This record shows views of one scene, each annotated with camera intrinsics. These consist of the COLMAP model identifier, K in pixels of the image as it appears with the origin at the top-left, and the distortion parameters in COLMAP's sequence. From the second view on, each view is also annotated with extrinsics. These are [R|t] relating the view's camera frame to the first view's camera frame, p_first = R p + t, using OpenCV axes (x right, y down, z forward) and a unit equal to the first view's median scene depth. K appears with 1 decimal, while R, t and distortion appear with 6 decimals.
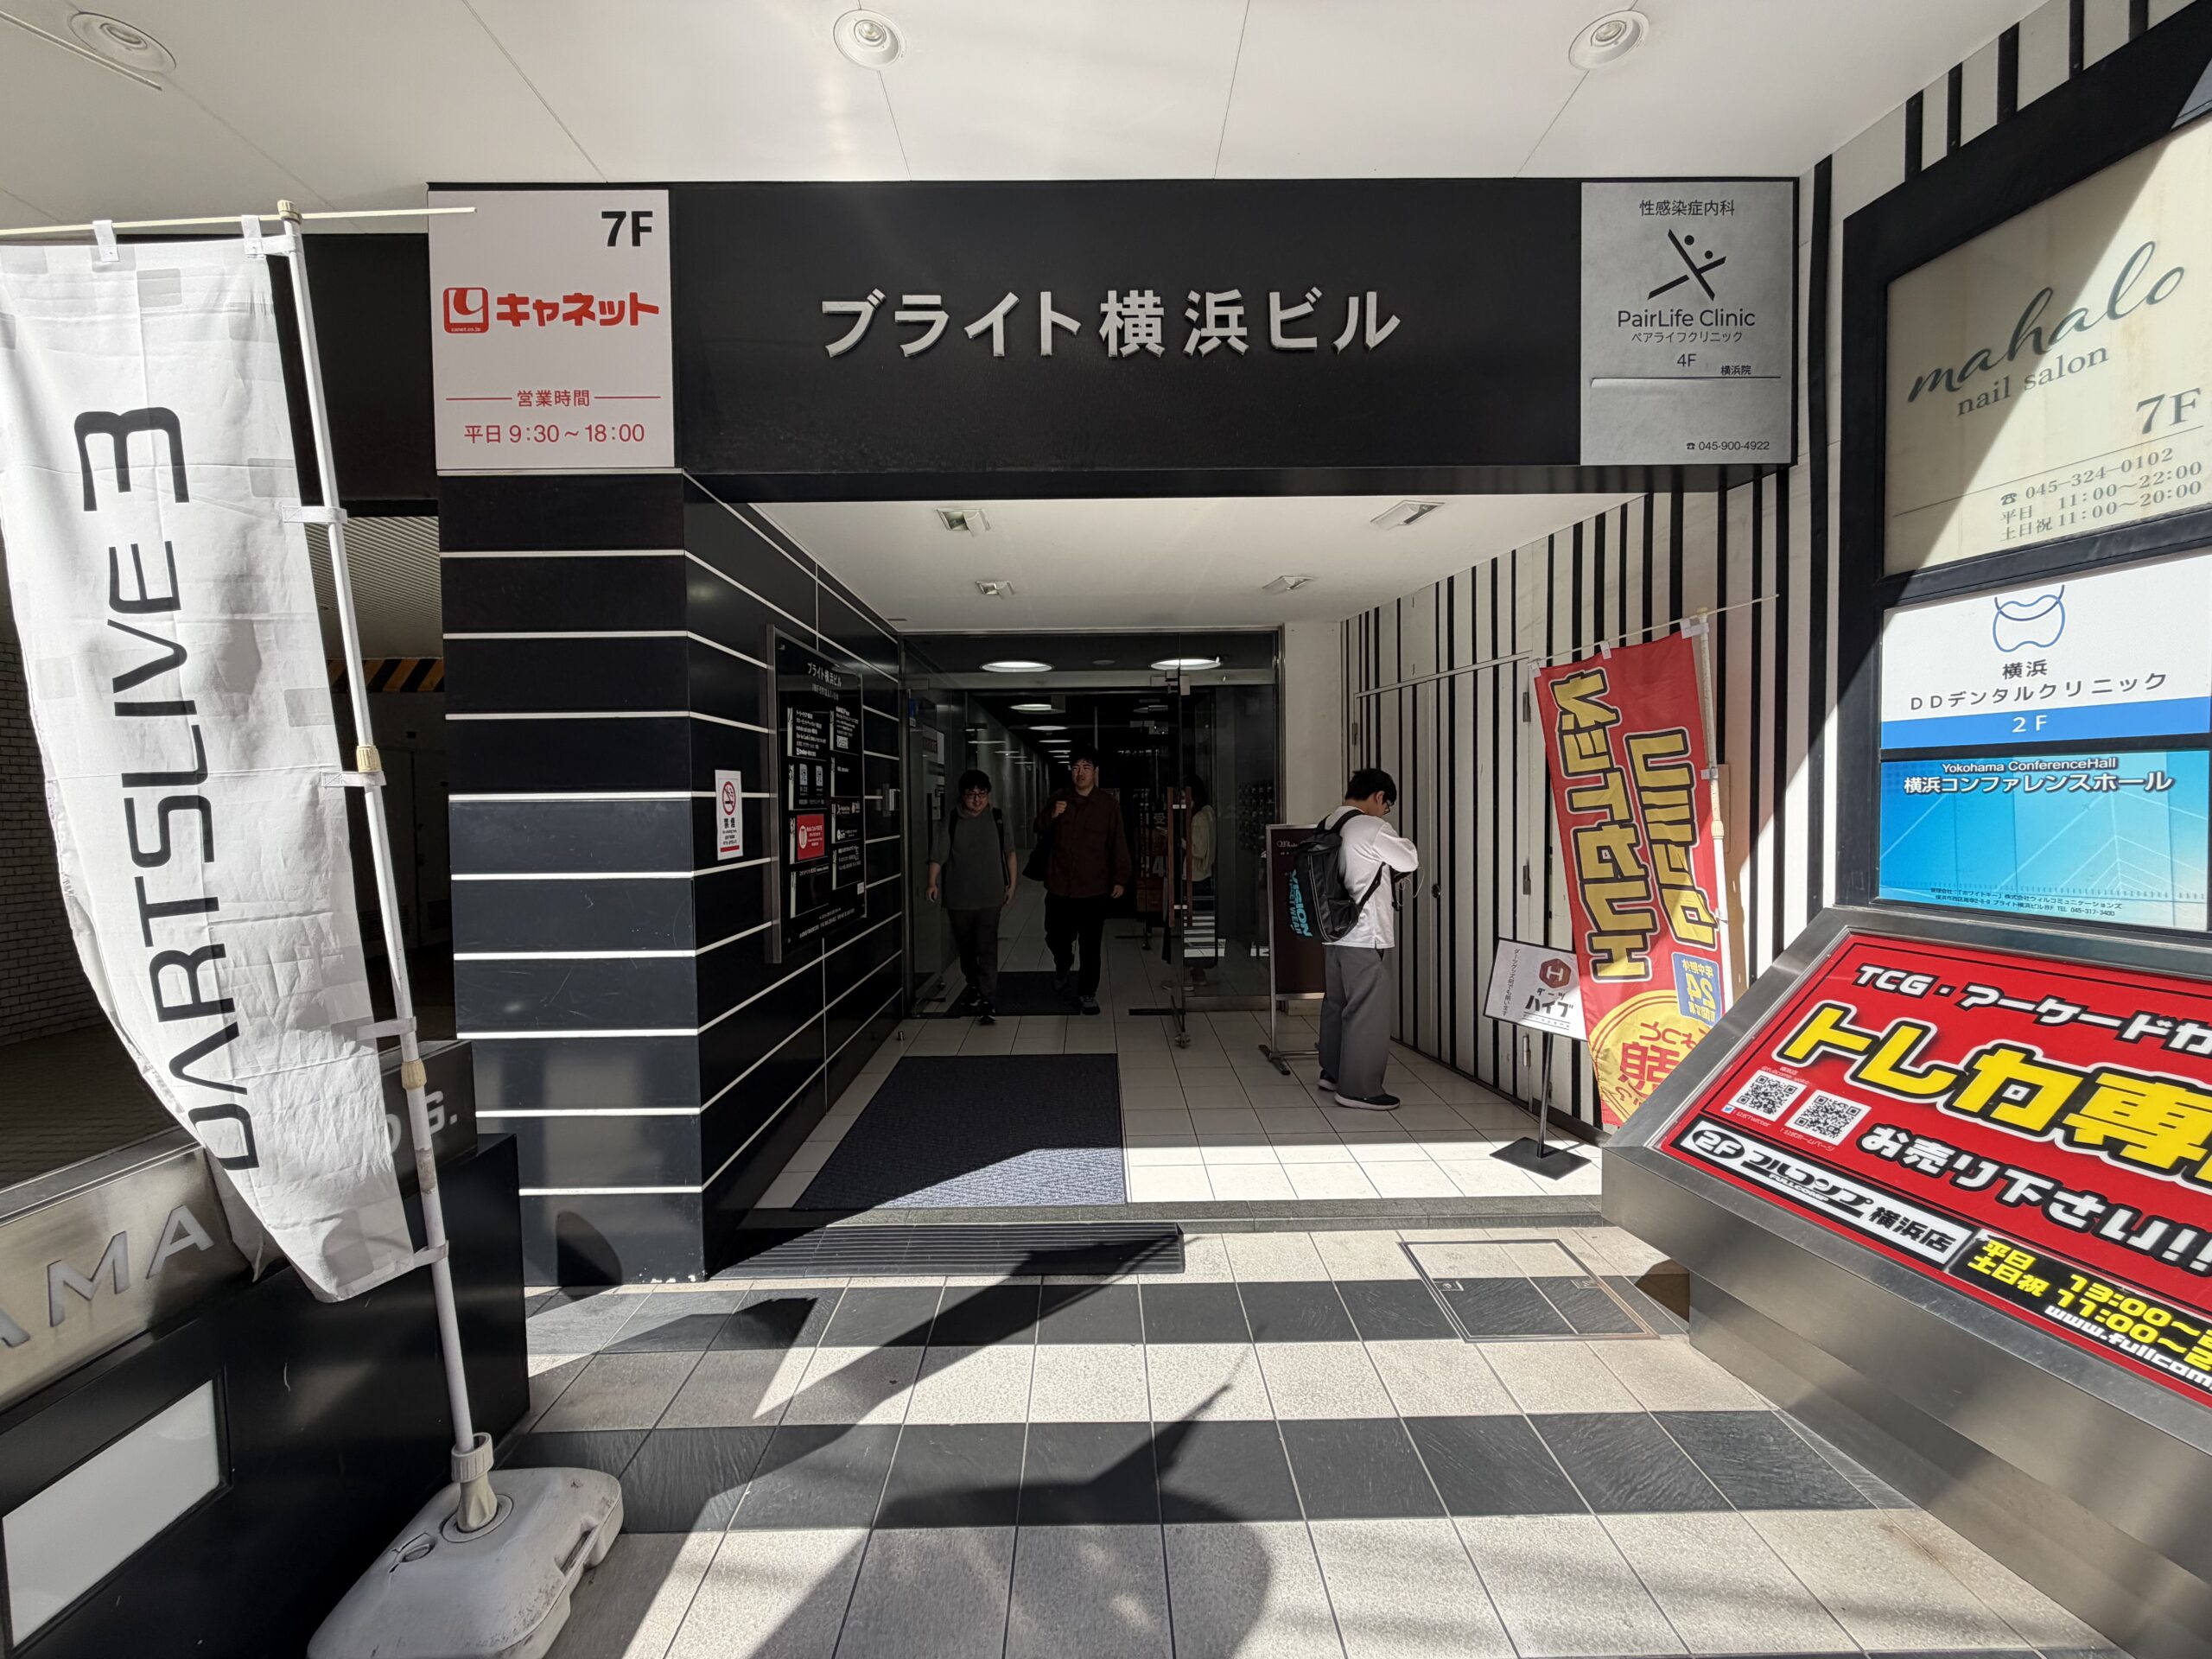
lens RADIAL K [[901.0, 0, 1096.4], [0, 901.0, 827.7], [0, 0, 1]] dist [0.002252, 0.000332]
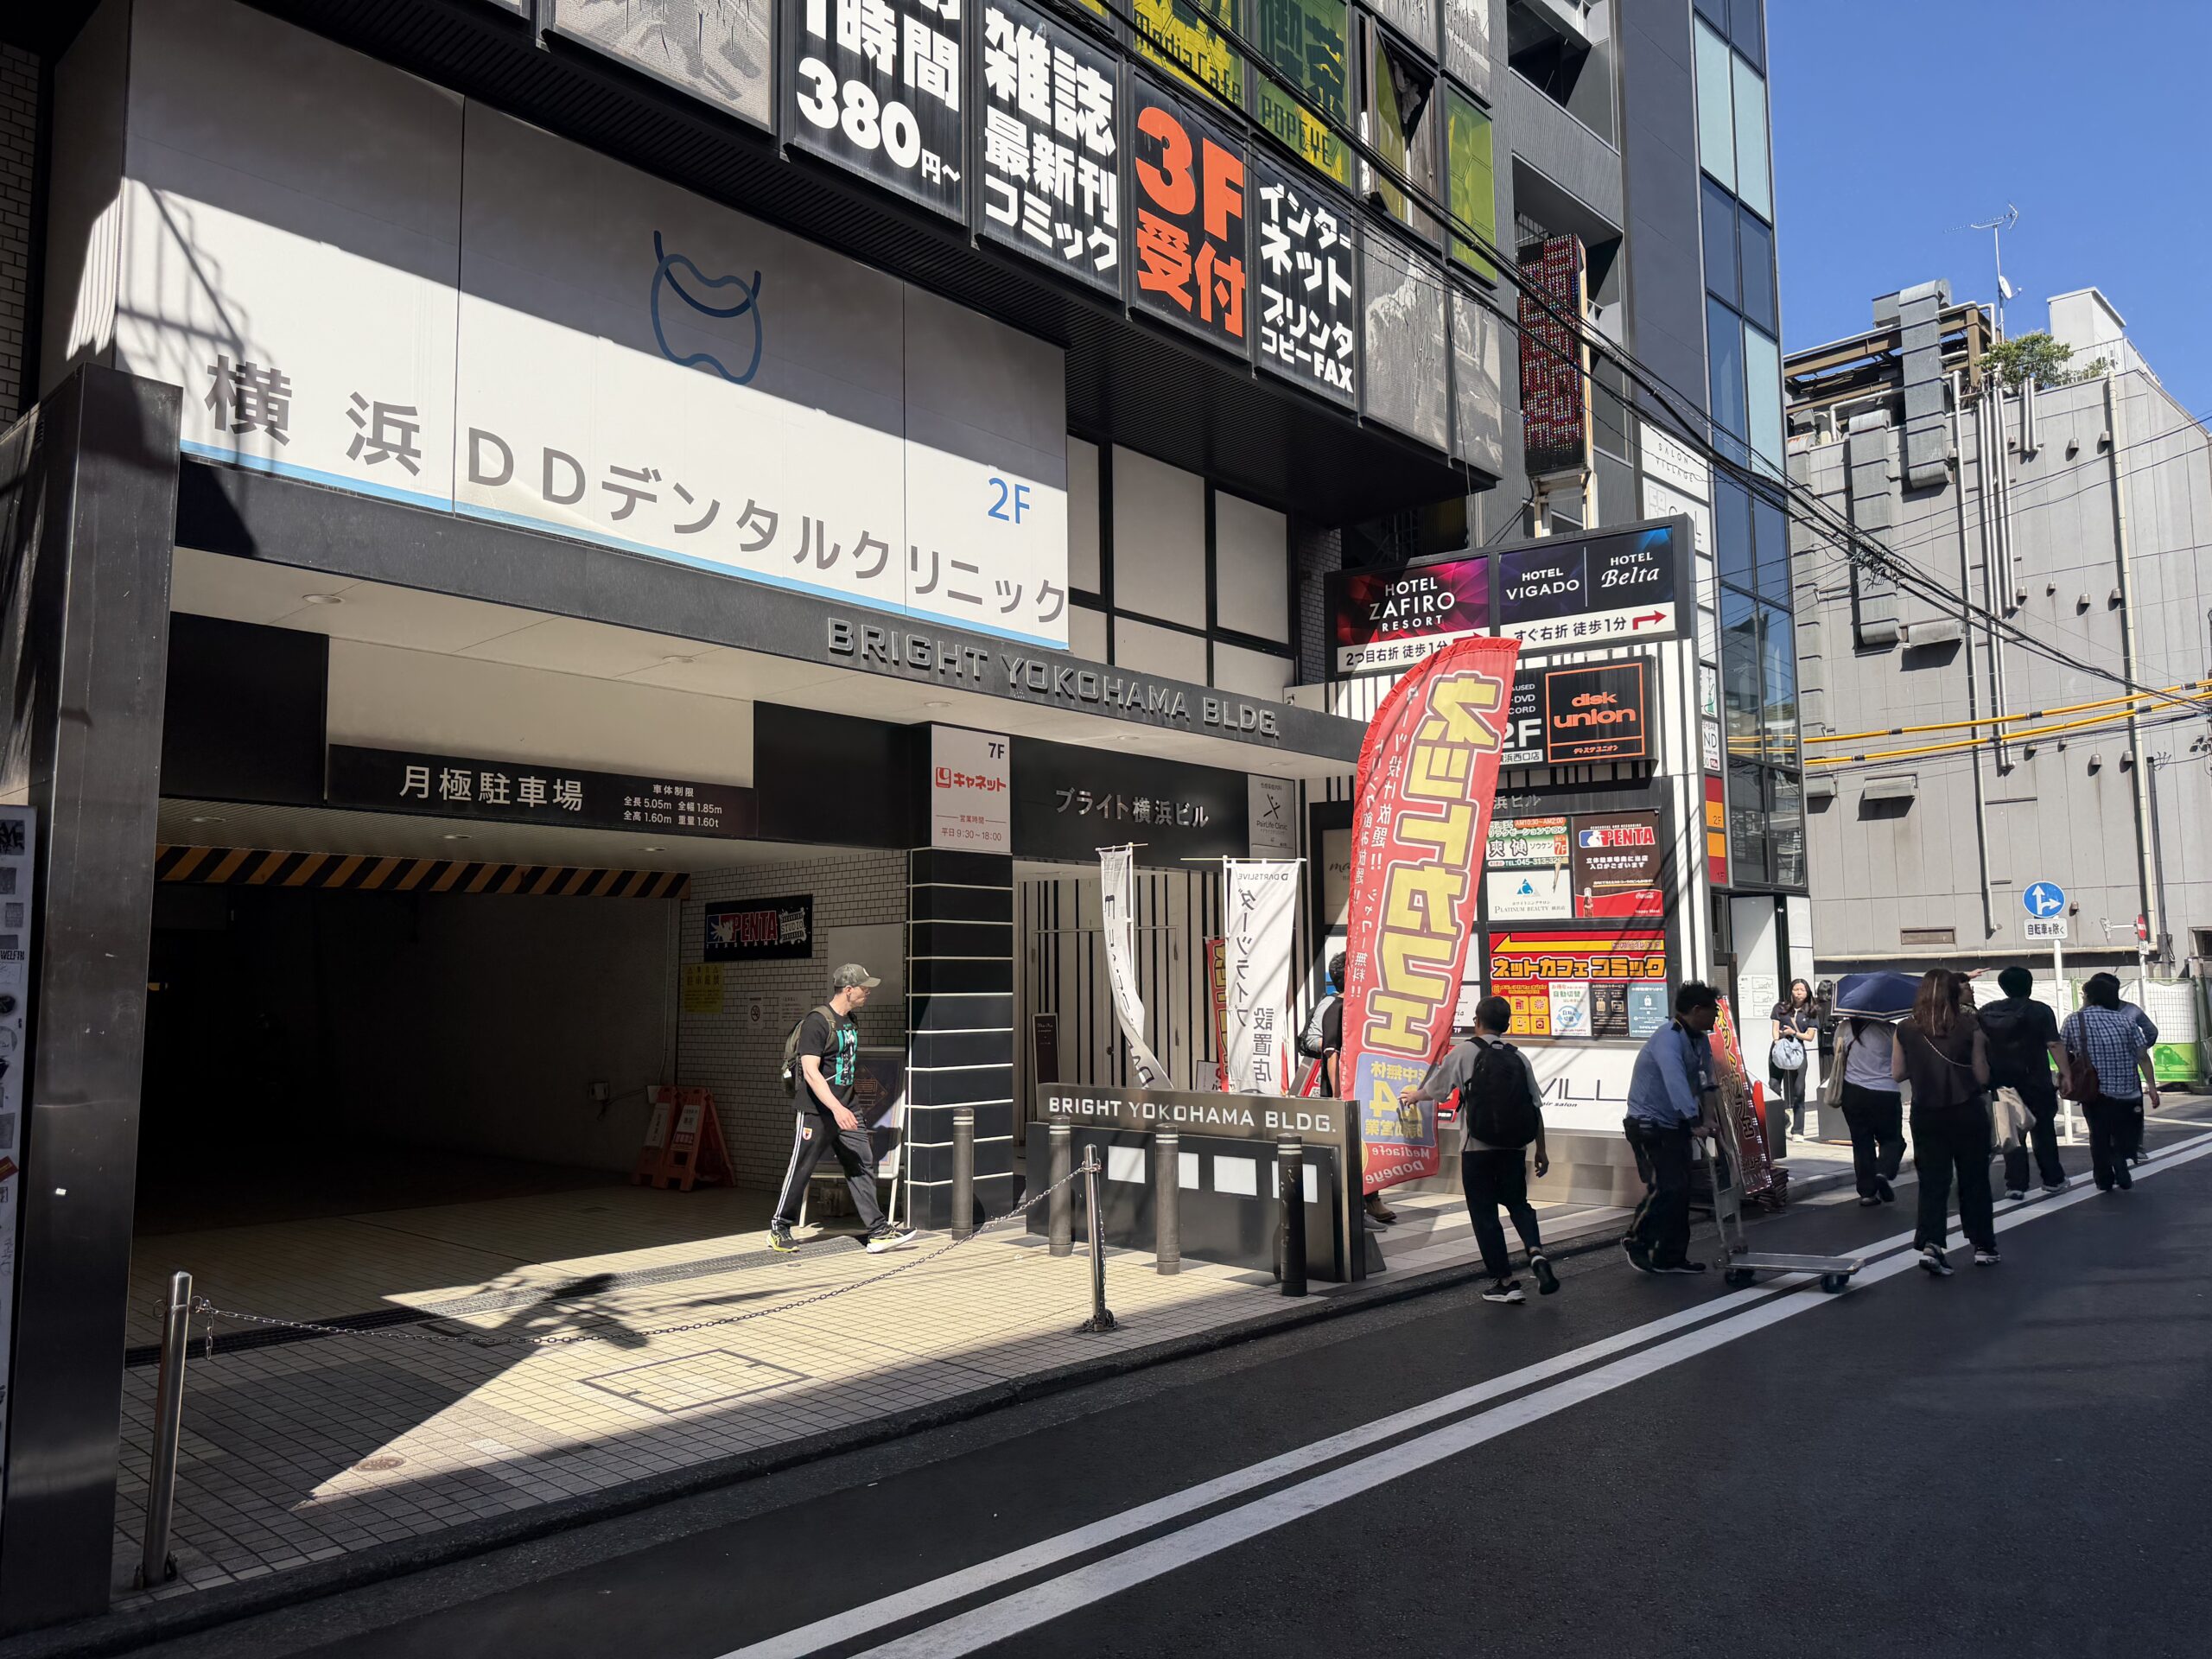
lens RADIAL K [[1490.2, 0, 1106.0], [0, 1490.2, 829.5], [0, 0, 1]] dist [0.127418, -0.206385]
pose [[0.690727, 0.083596, 0.718267, -3.074699], [0.013947, 0.991570, -0.128817, 0.038944], [-0.722981, 0.098995, 0.683738, -1.819150]]
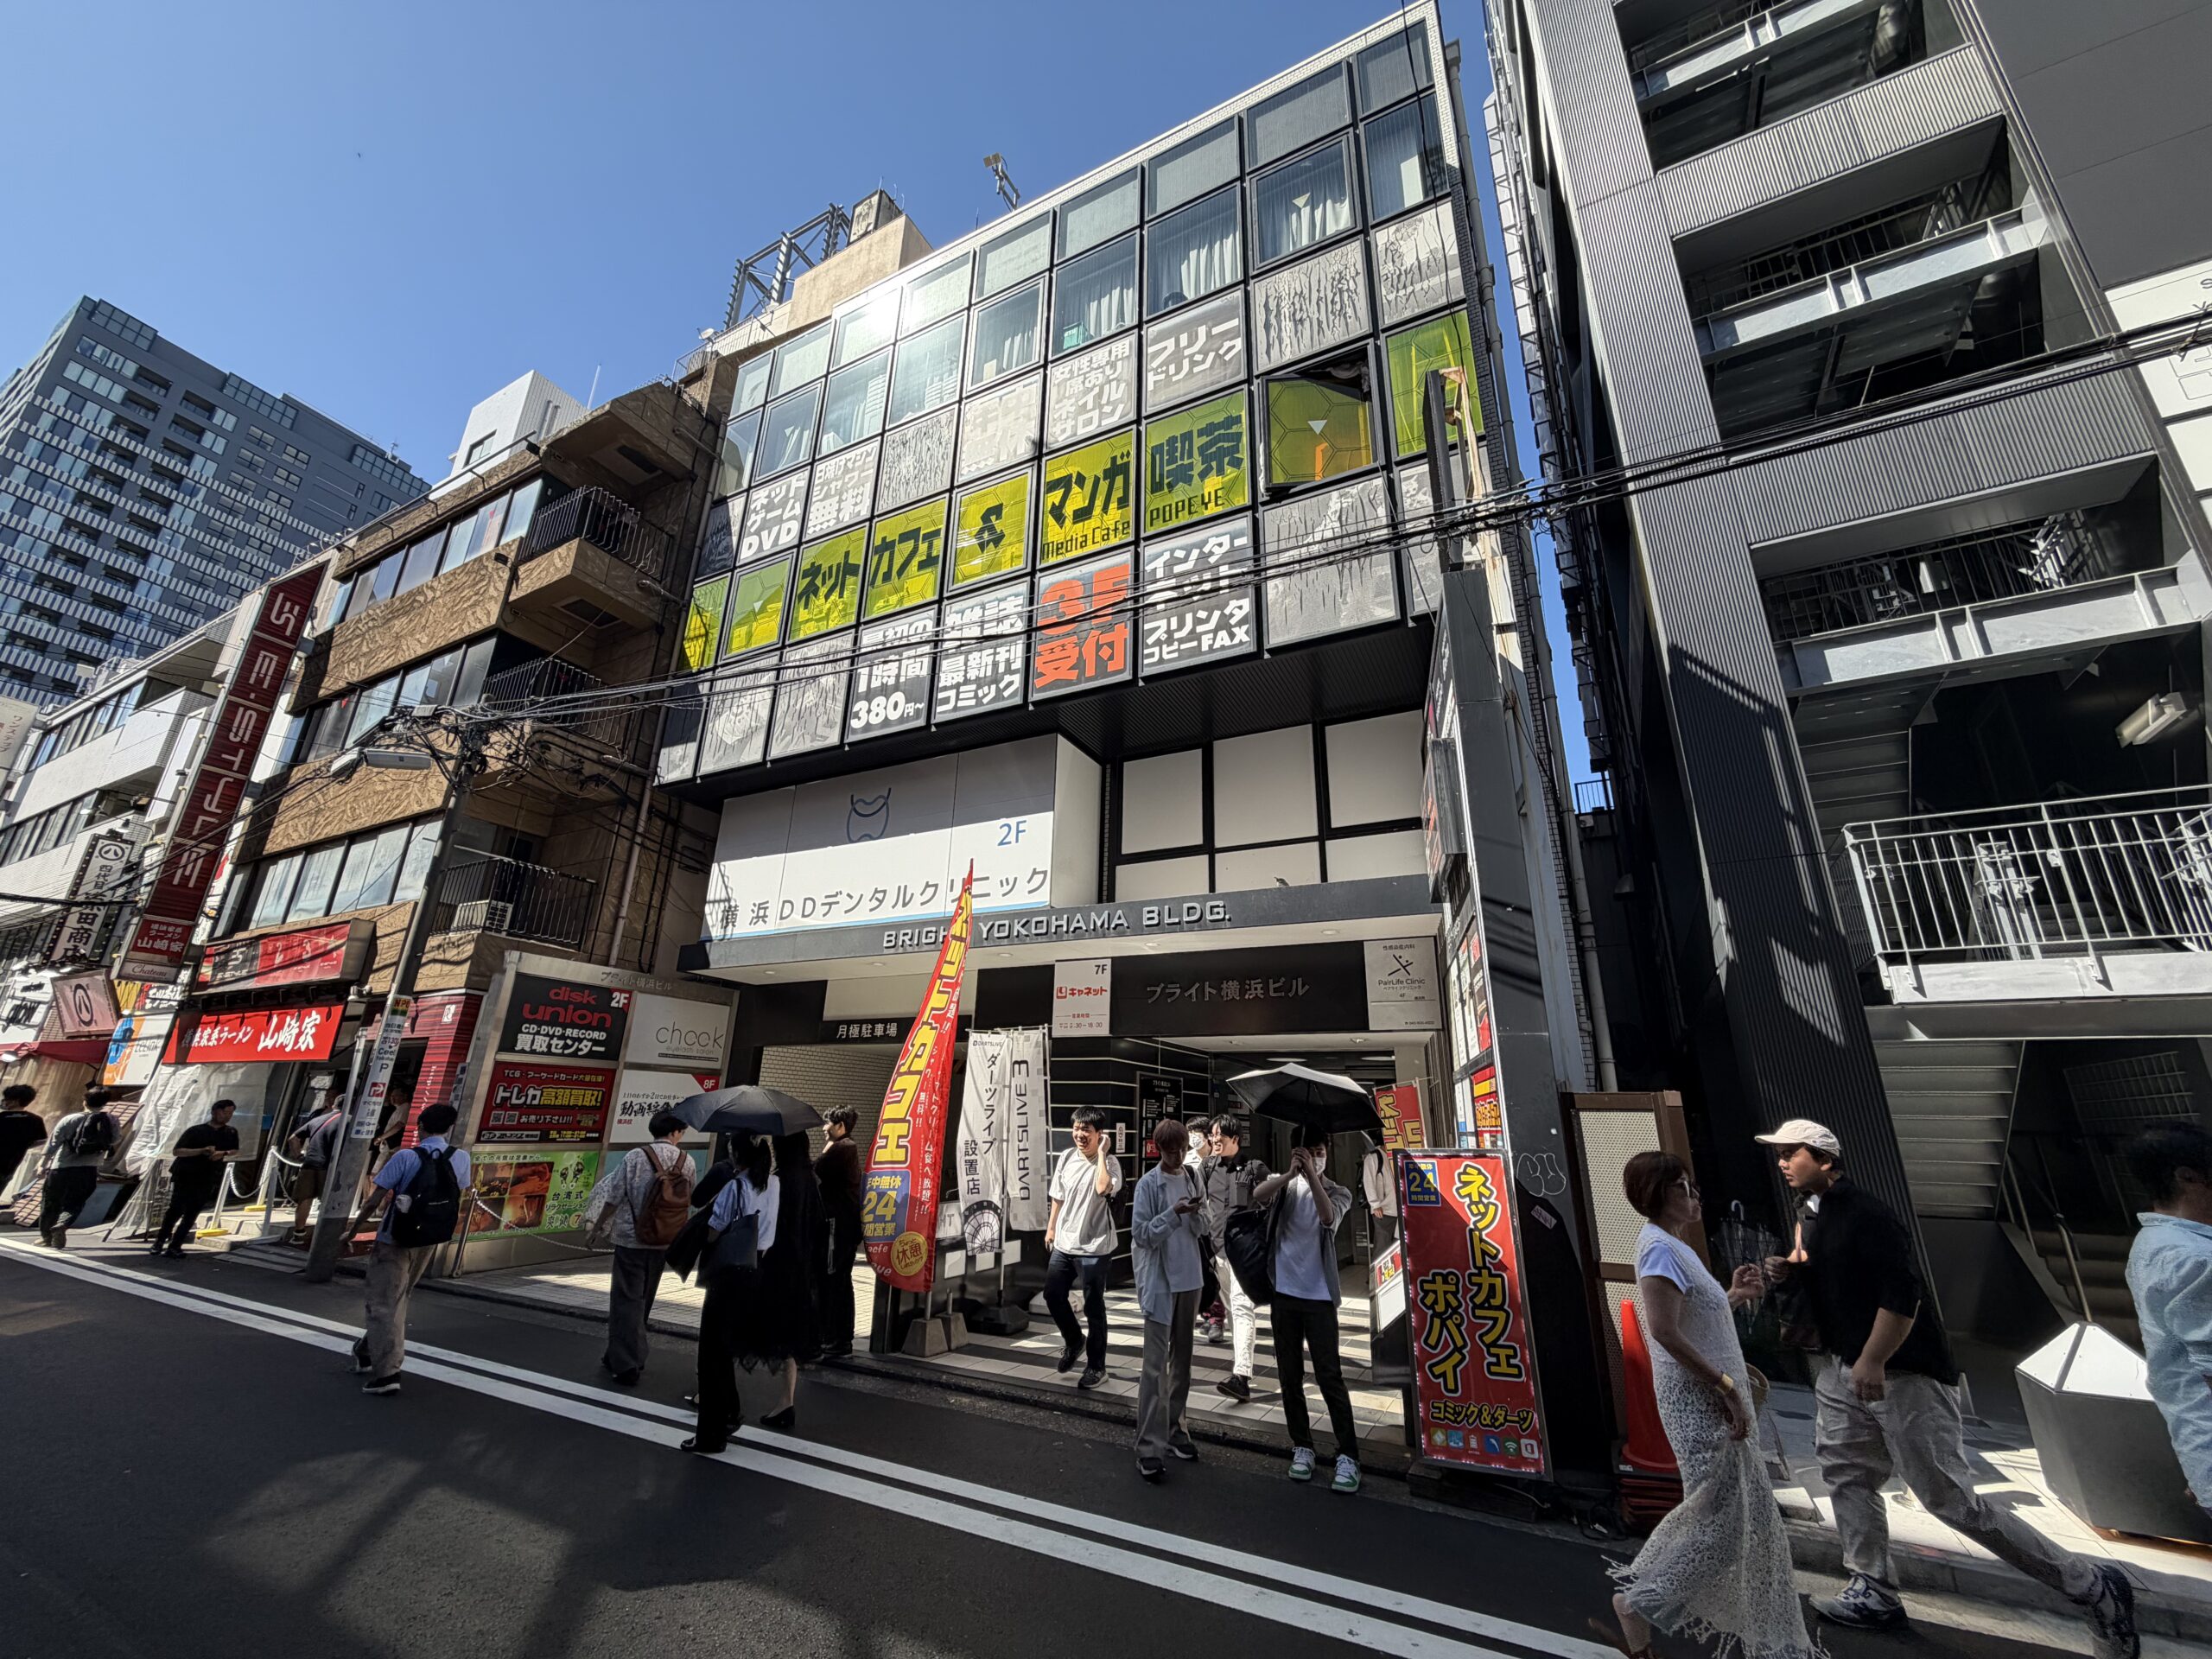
lens RADIAL K [[901.0, 0, 1096.4], [0, 901.0, 827.7], [0, 0, 1]] dist [0.002252, 0.000332]
pose [[0.887171, -0.113473, -0.447271, 1.184097], [-0.050128, 0.939856, -0.337872, 0.040672], [0.458710, 0.322171, 0.828125, -2.257923]]
